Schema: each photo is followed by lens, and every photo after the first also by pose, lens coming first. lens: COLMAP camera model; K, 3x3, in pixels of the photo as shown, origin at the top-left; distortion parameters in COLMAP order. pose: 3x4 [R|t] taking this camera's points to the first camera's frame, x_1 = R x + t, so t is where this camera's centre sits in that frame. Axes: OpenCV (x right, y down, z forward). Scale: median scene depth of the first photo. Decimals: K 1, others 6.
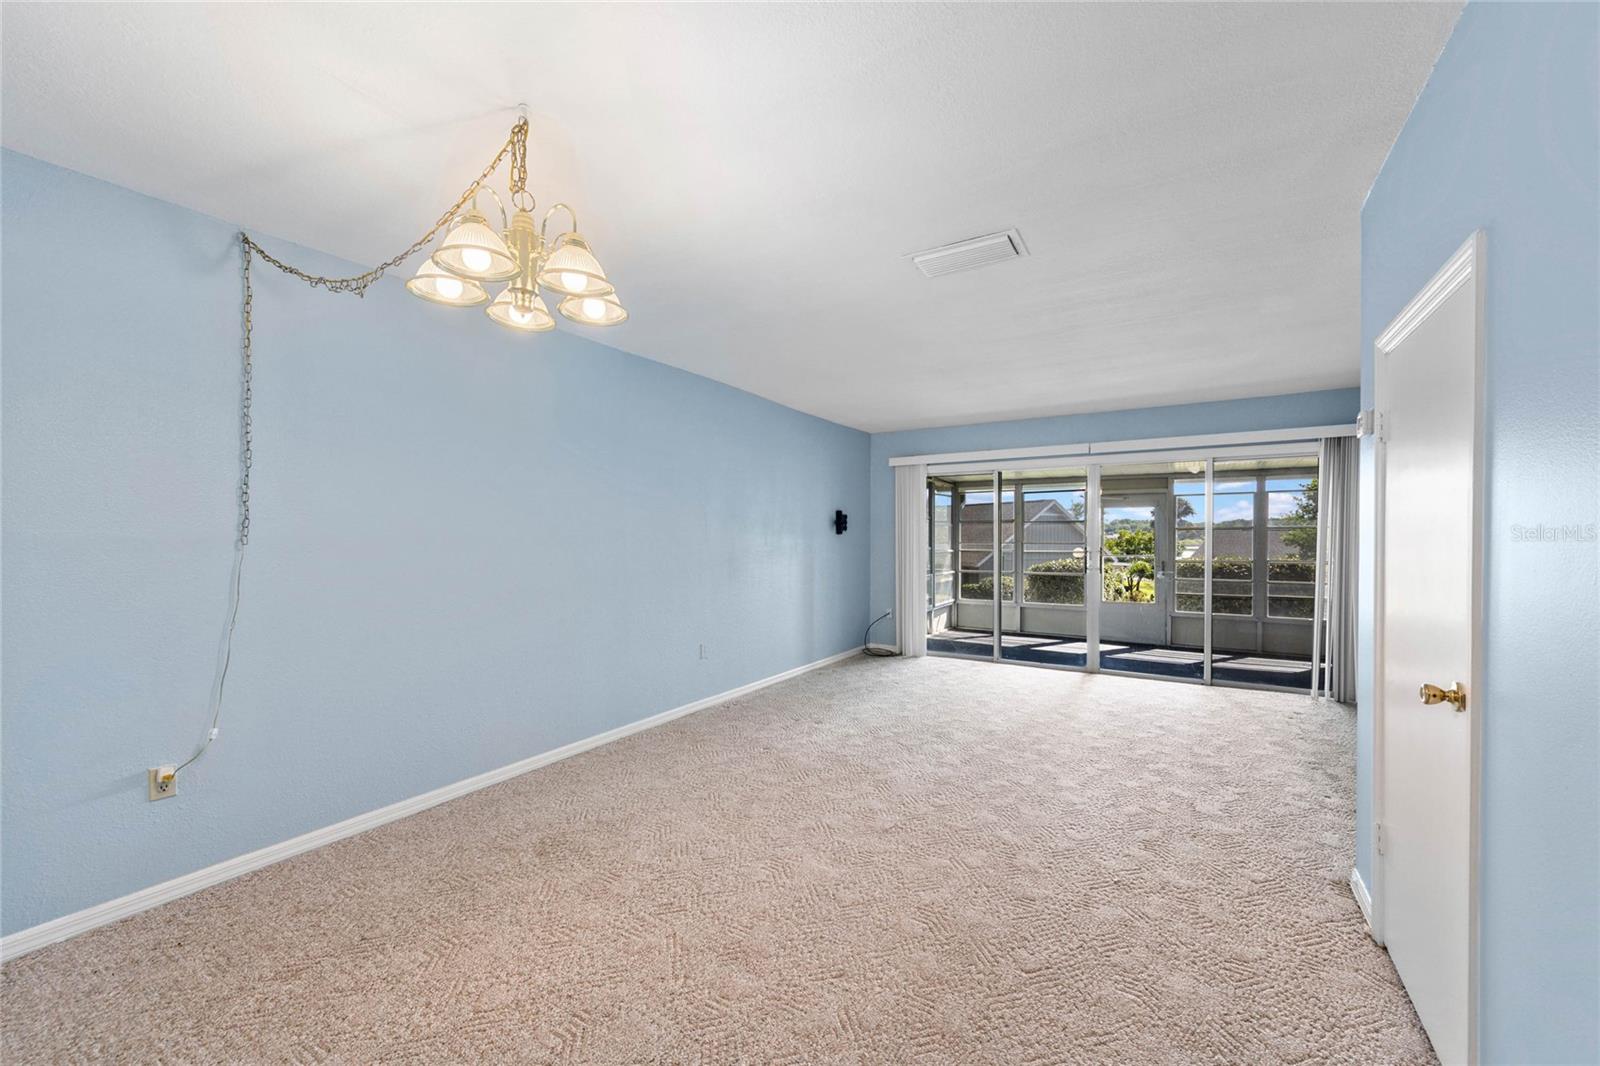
lens RADIAL K [[637.9, 0, 801.1], [0, 637.9, 543.9], [0, 0, 1]] dist [0.003672, 0.000275]
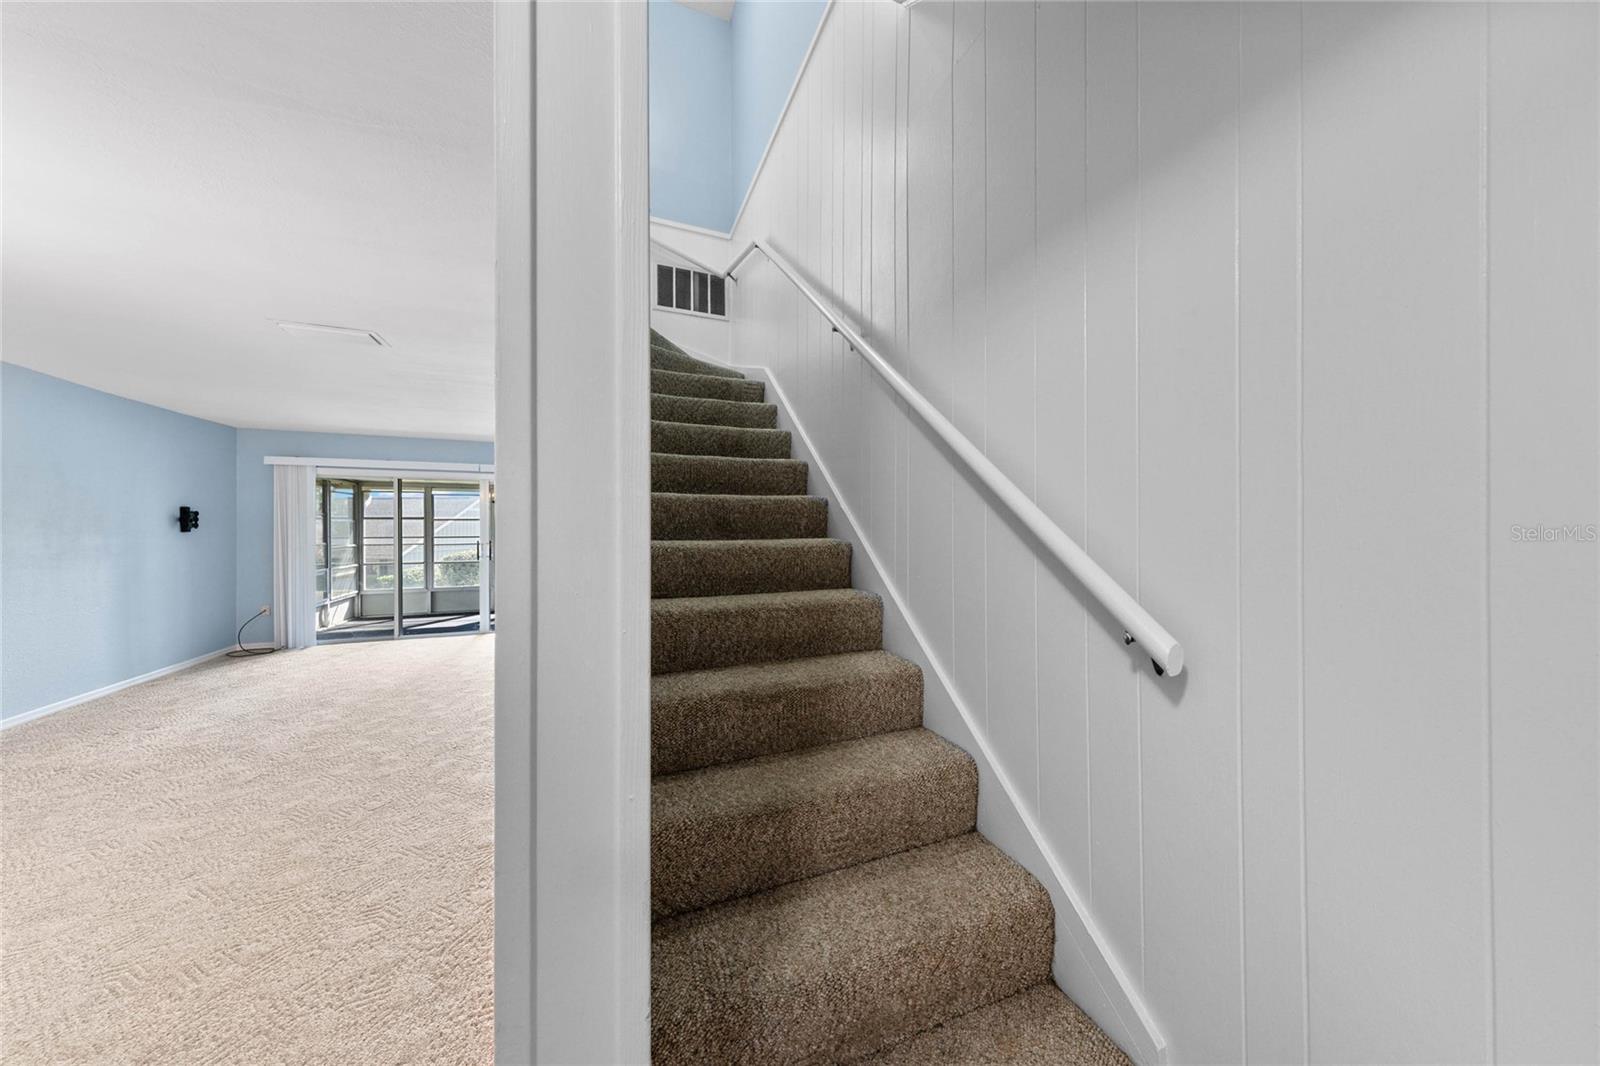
lens RADIAL K [[505.2, 0, 803.0], [0, 505.2, 528.6], [0, 0, 1]] dist [0.005892, -0.000050]
pose [[0.587901, -0.001165, 0.808932, -0.011341], [0.011186, 0.999915, -0.006690, -0.005224], [-0.808855, 0.012982, 0.587865, -0.156396]]
